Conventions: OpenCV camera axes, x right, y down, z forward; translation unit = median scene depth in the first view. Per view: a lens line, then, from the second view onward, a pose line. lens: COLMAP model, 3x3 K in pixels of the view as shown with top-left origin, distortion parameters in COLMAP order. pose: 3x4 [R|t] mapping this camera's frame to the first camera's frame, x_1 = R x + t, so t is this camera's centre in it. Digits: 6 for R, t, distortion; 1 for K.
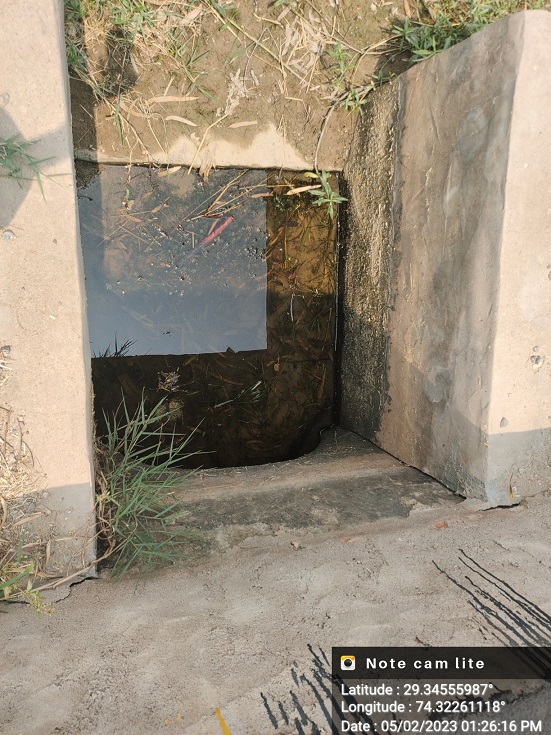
lens RADIAL K [[550.9, 0, 281.0], [0, 550.9, 368.5], [0, 0, 1]] dist [0.089261, -0.114986]
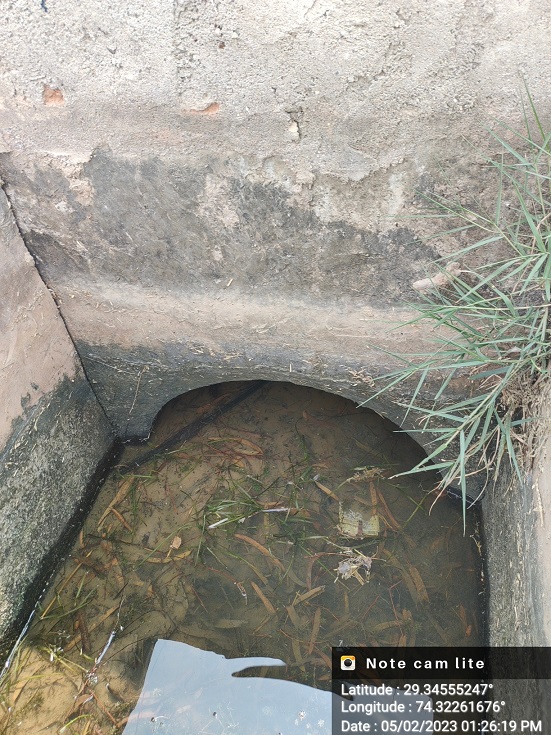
lens RADIAL K [[550.9, 0, 281.0], [0, 550.9, 368.5], [0, 0, 1]] dist [0.089261, -0.114986]
pose [[-0.933047, -0.353889, -0.064690, -0.008609], [0.270562, -0.808800, 0.522148, -0.148568], [-0.237104, 0.469686, 0.850398, 0.391738]]
